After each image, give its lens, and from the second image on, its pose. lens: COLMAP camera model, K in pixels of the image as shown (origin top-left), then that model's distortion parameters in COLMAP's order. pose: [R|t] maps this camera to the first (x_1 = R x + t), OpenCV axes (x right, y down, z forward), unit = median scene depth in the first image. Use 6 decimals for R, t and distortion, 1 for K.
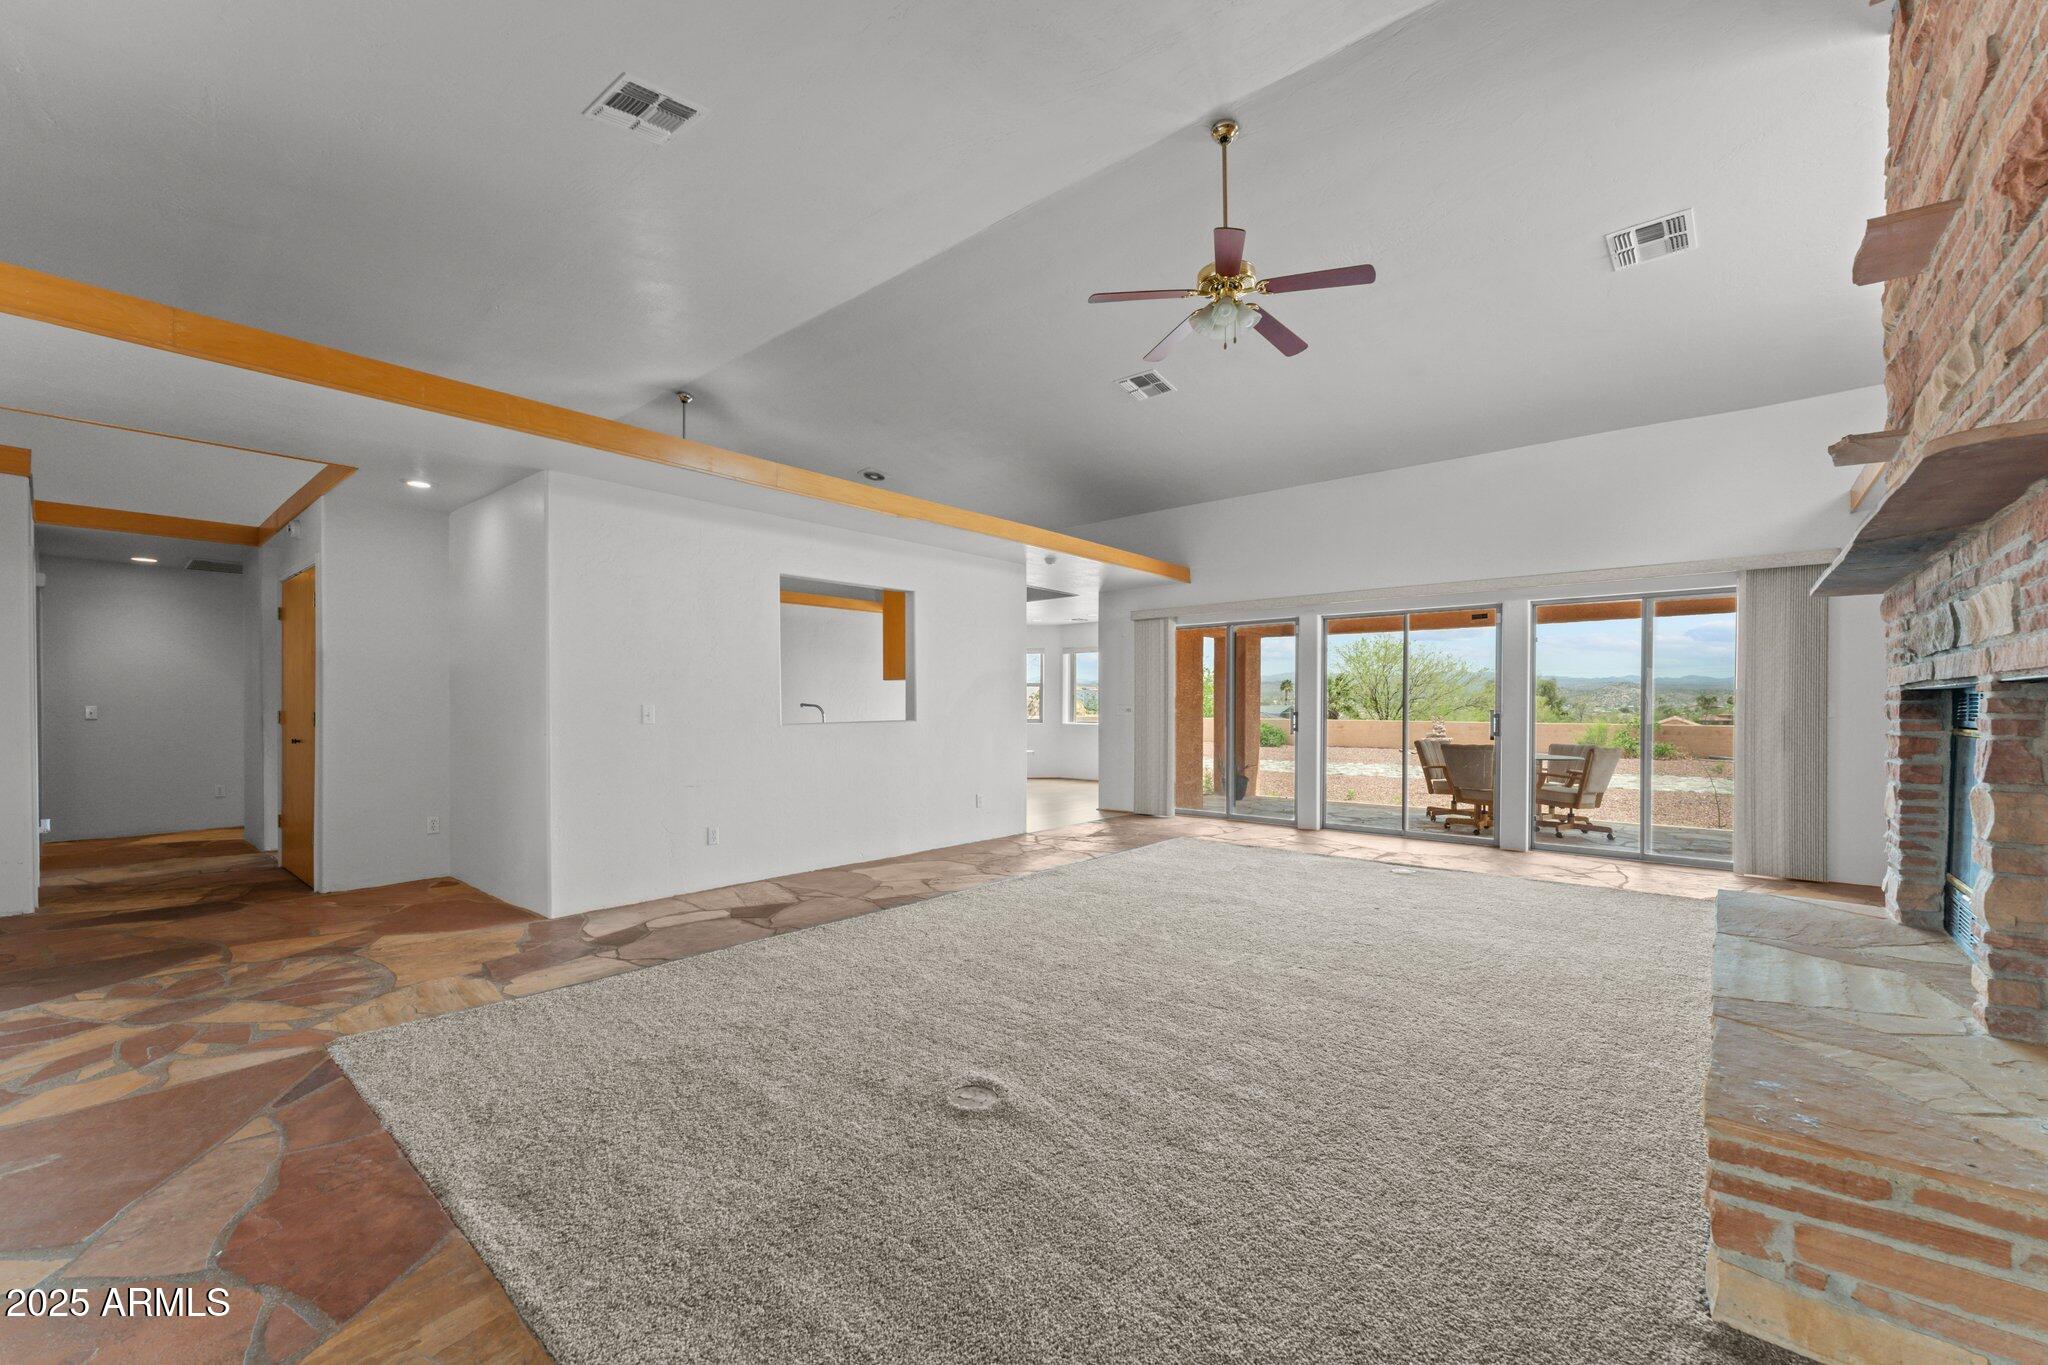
lens RADIAL K [[825.2, 0, 1020.3], [0, 825.2, 709.7], [0, 0, 1]] dist [0.000609, 0.000111]
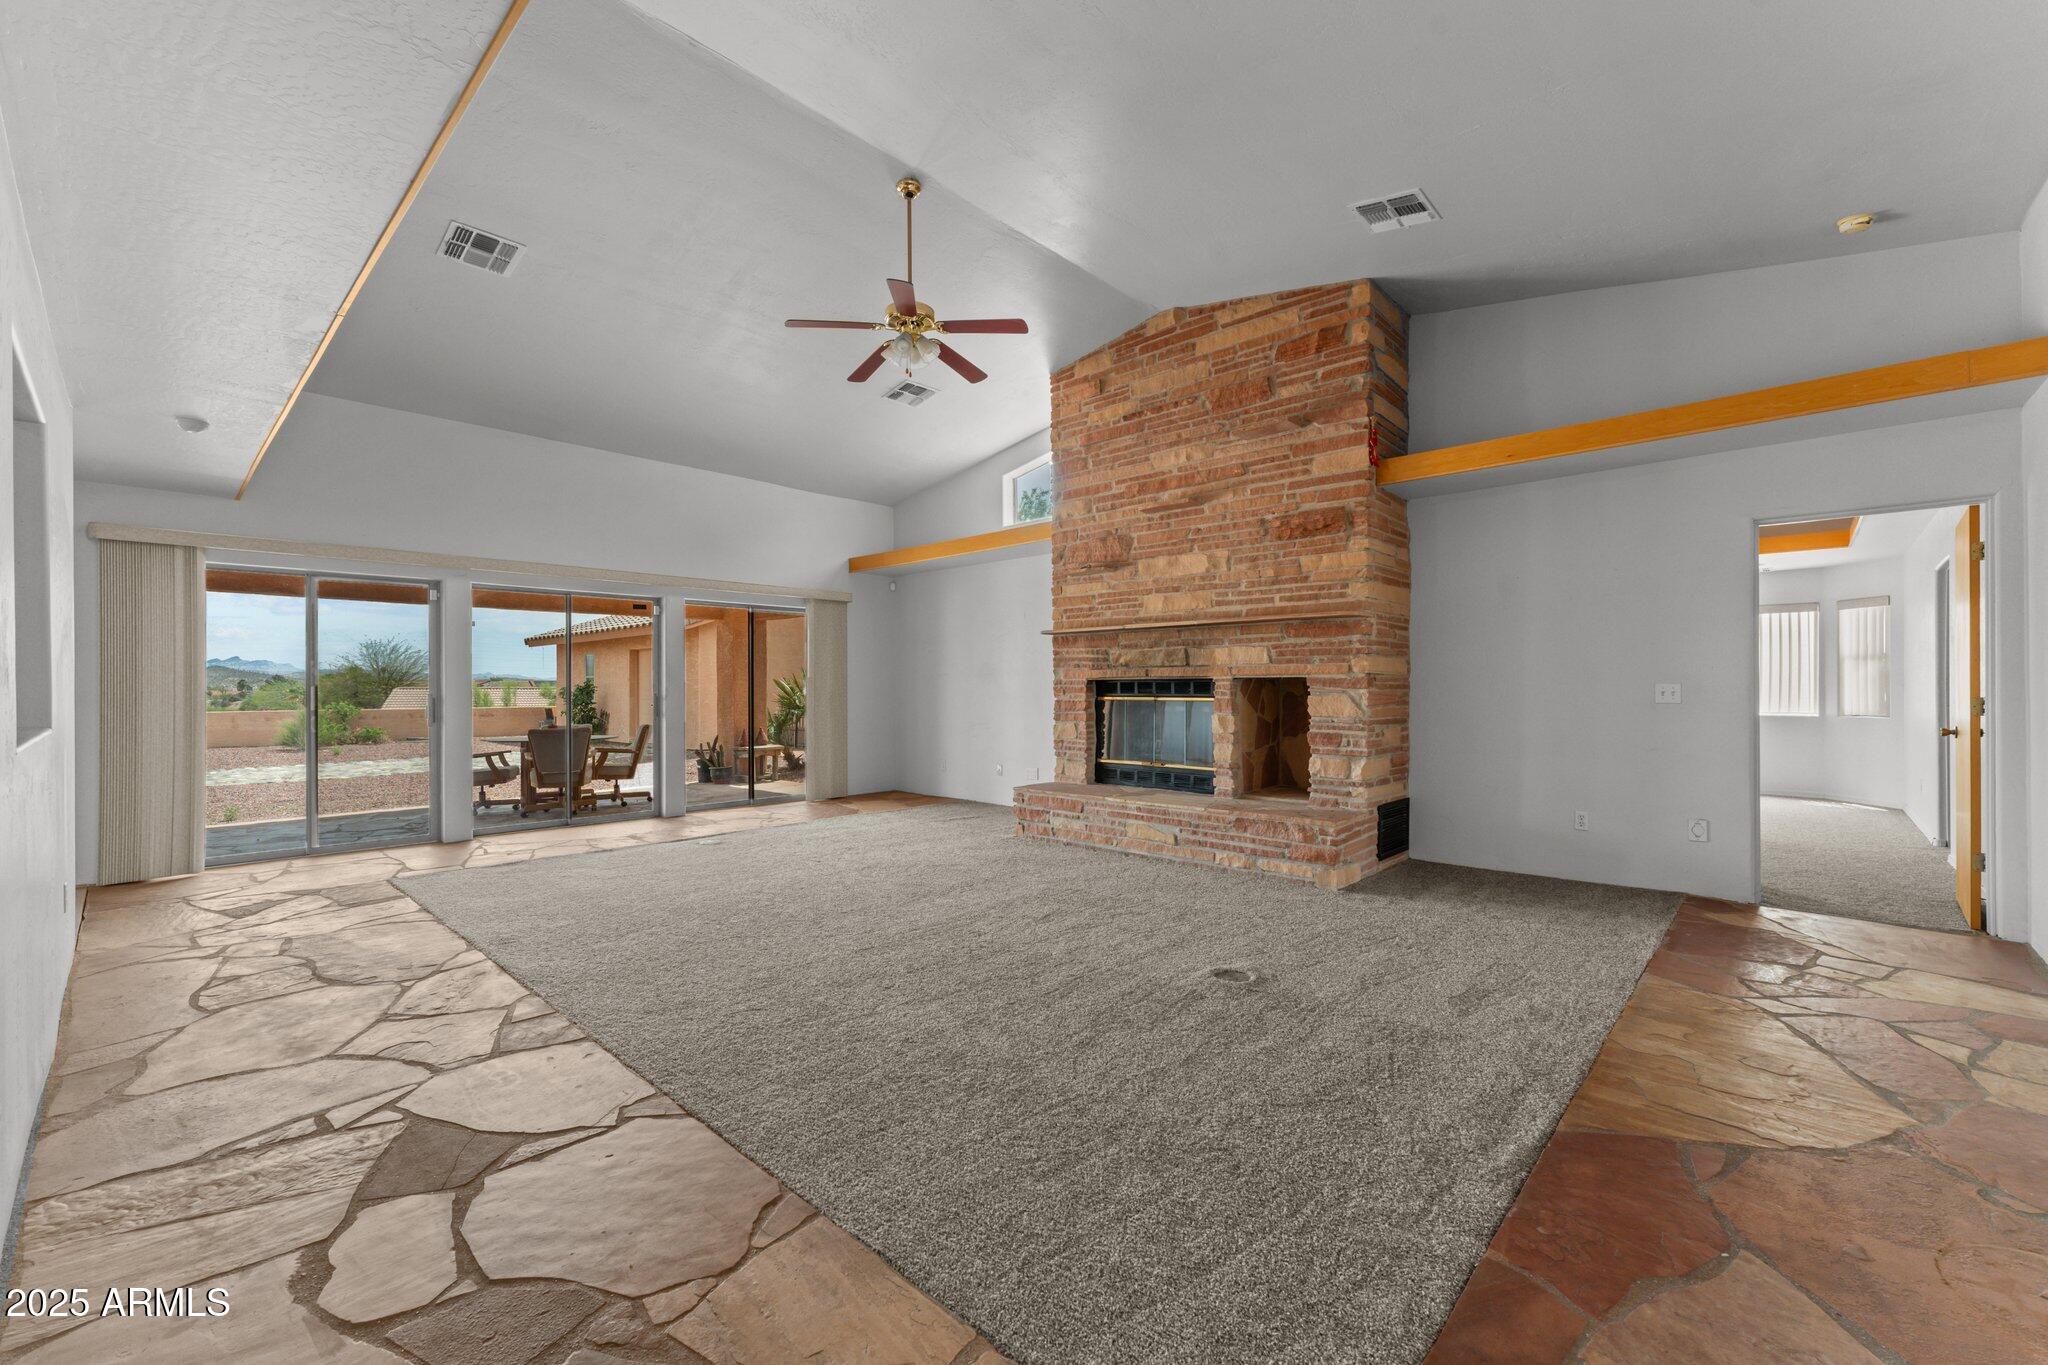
lens RADIAL K [[825.2, 0, 1021.7], [0, 825.2, 684.7], [0, 0, 1]] dist [0.000609, 0.000111]
pose [[0.045047, 0.001962, 0.998983, -0.401450], [0.010694, 0.999940, -0.002446, -0.002064], [-0.998928, 0.010793, 0.045023, 0.360977]]
